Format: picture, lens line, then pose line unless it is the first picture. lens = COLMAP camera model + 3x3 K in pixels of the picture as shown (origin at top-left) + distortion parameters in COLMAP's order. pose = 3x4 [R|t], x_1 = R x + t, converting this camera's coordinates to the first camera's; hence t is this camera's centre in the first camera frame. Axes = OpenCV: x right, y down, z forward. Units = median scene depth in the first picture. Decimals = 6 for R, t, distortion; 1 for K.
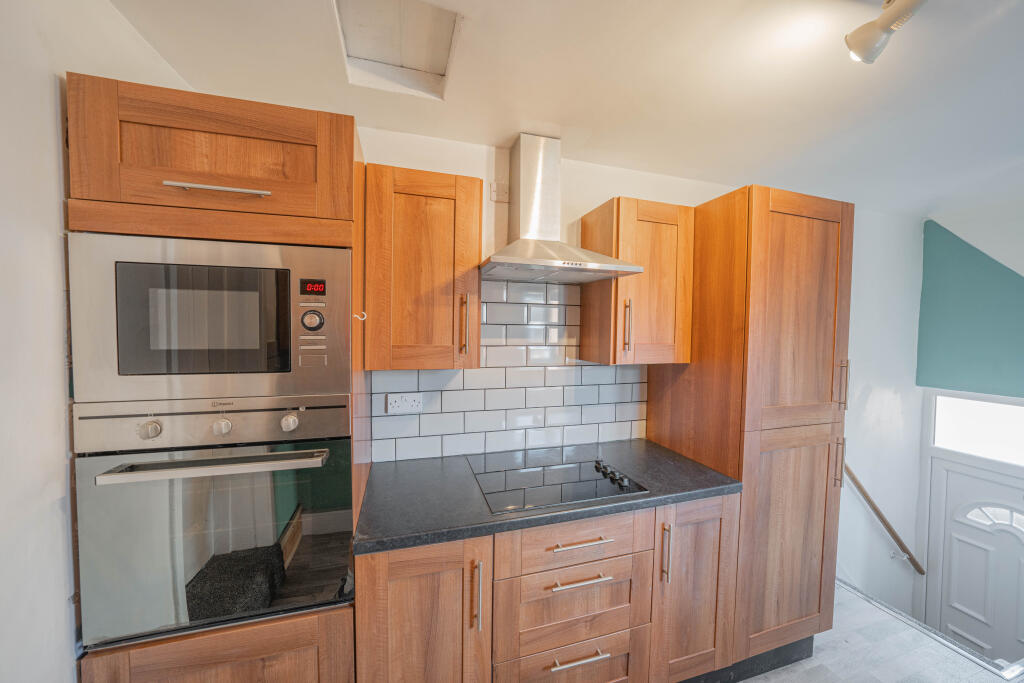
lens RADIAL K [[352.5, 0, 509.0], [0, 352.5, 341.2], [0, 0, 1]] dist [-0.028861, 0.005493]
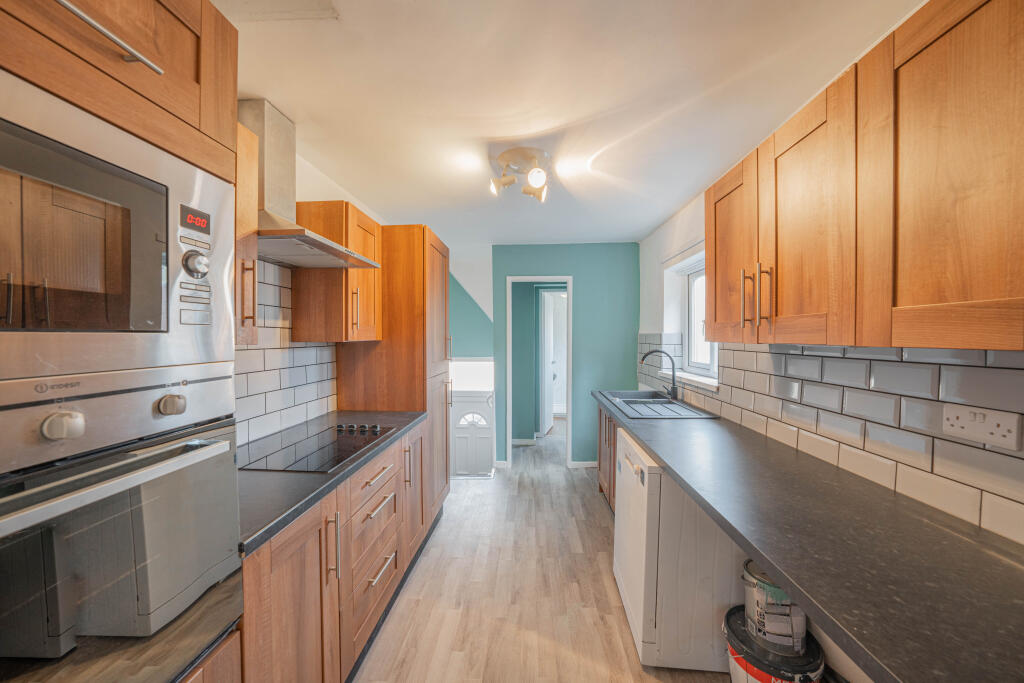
lens RADIAL K [[352.5, 0, 509.0], [0, 352.5, 341.2], [0, 0, 1]] dist [-0.028861, 0.005493]
pose [[0.347579, -0.023400, 0.937359, -0.597668], [0.037772, 0.999227, 0.010938, 0.071606], [-0.936890, 0.031604, 0.348194, 0.069146]]
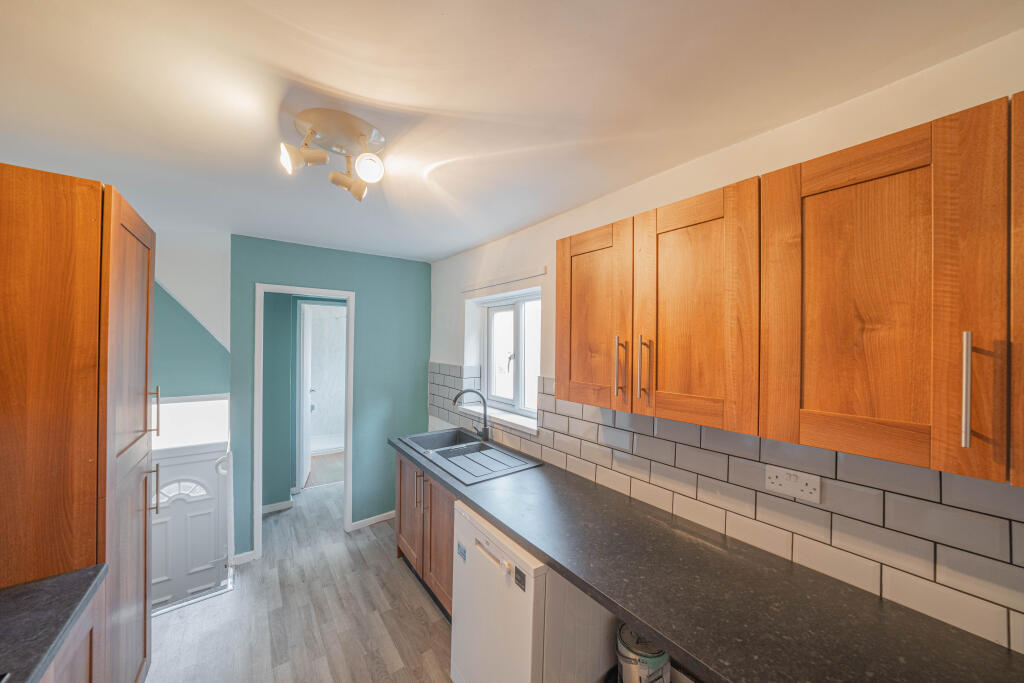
lens RADIAL K [[352.5, 0, 509.0], [0, 352.5, 341.2], [0, 0, 1]] dist [-0.028861, 0.005493]
pose [[-0.342934, -0.011016, 0.939295, -0.304719], [0.017055, 0.999693, 0.017951, -0.075439], [-0.939205, 0.022176, -0.342641, 0.345533]]
